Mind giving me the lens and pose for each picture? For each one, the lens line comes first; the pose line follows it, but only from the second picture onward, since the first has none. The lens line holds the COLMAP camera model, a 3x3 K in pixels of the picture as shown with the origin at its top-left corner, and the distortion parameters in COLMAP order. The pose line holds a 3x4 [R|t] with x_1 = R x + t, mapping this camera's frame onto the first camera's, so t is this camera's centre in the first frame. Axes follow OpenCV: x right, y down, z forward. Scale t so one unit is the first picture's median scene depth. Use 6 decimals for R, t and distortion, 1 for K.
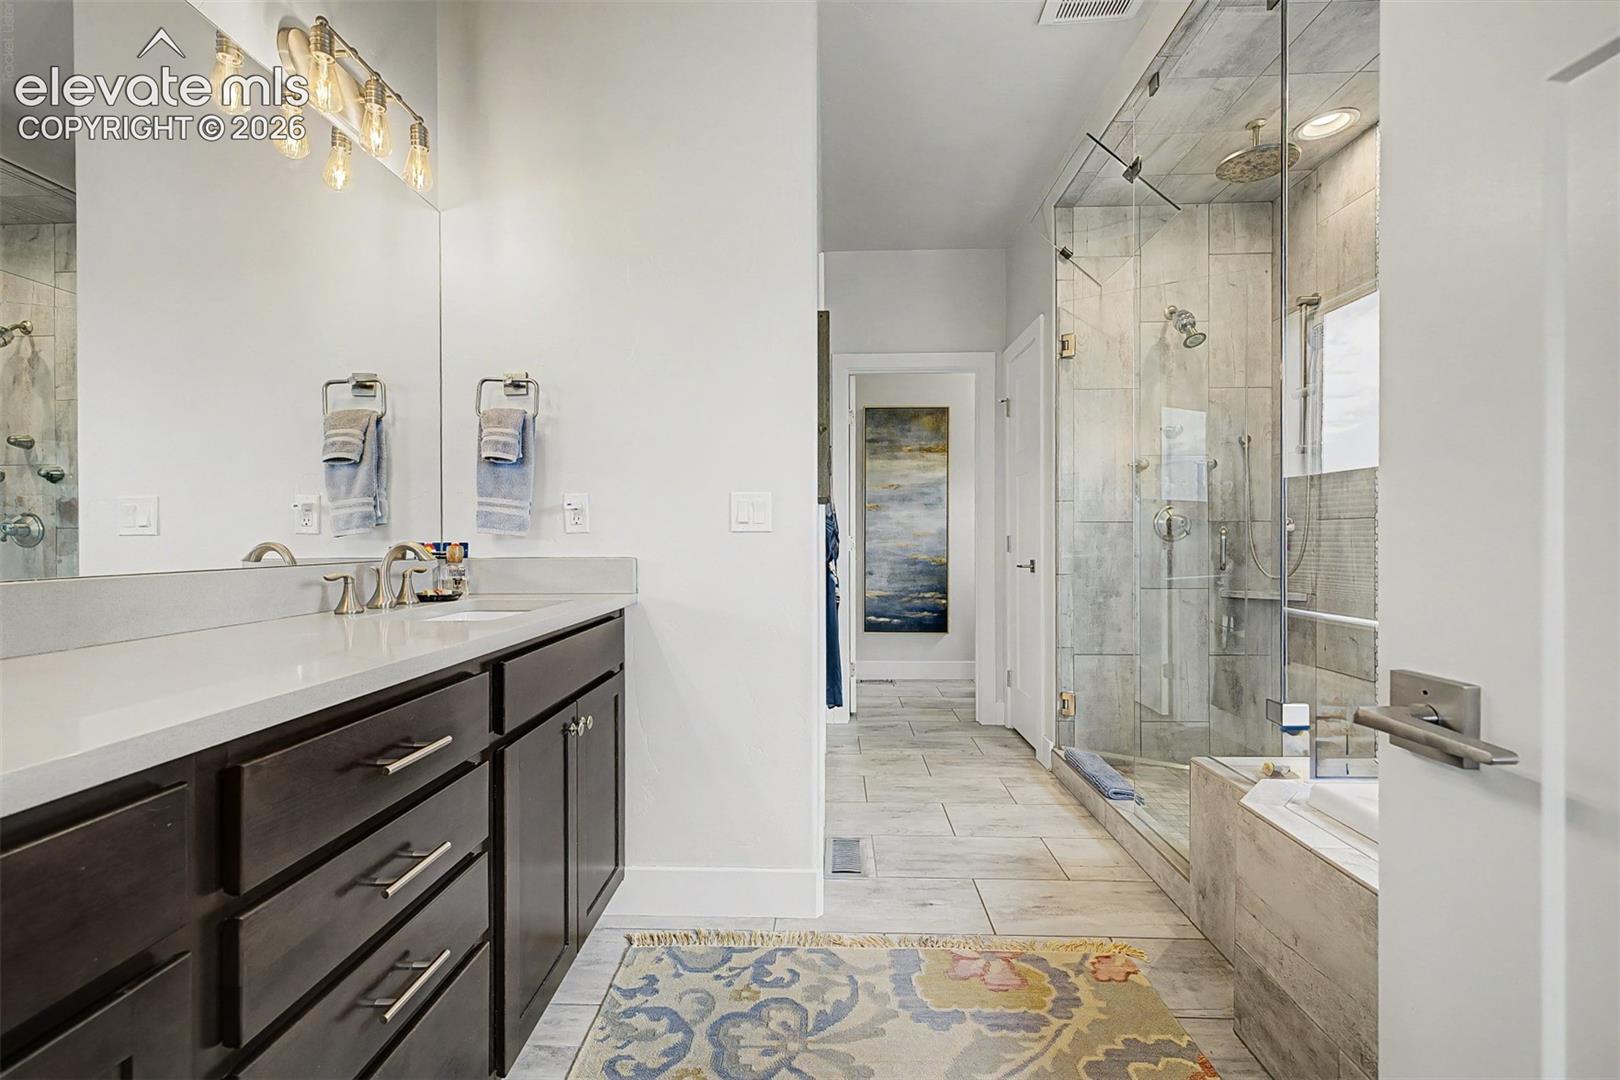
lens RADIAL K [[666.2, 0, 810.0], [0, 666.2, 540.0], [0, 0, 1]] dist [0.000707, -0.009274]
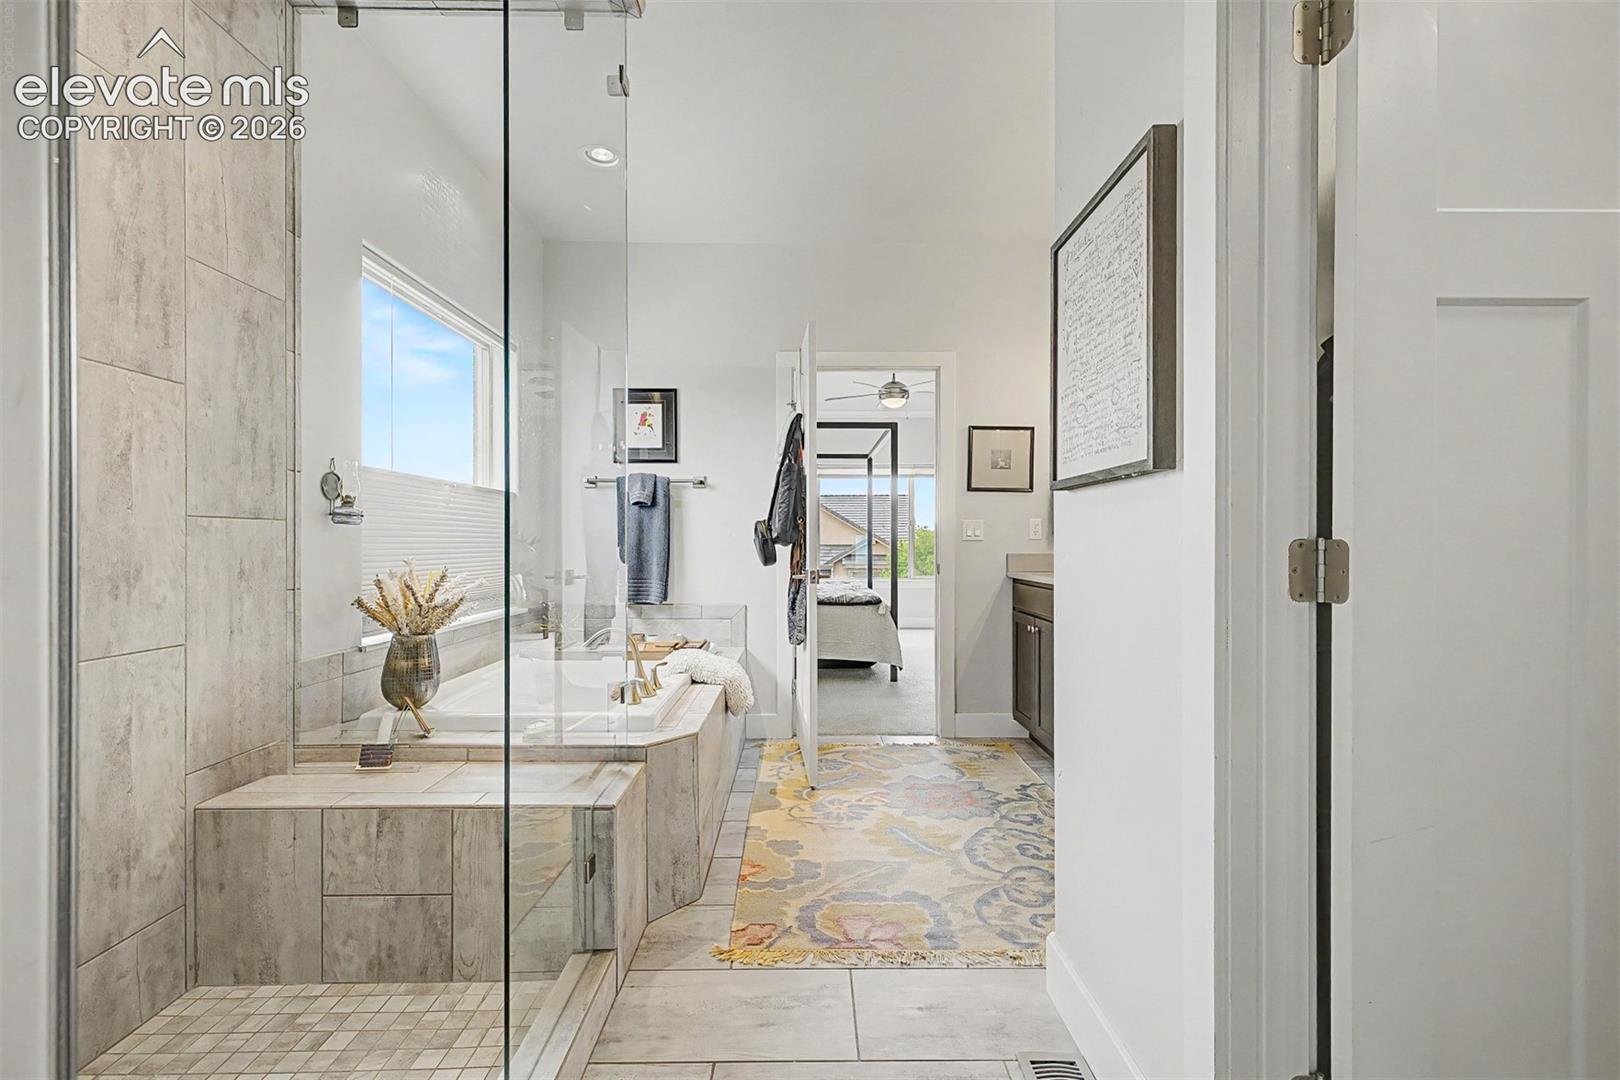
lens RADIAL K [[666.2, 0, 810.0], [0, 666.2, 540.0], [0, 0, 1]] dist [0.000707, -0.009274]
pose [[-0.999083, 0.003027, -0.042710, 0.431521], [0.002925, 0.999993, 0.002446, -0.012673], [0.042717, 0.002319, -0.999085, 2.226552]]
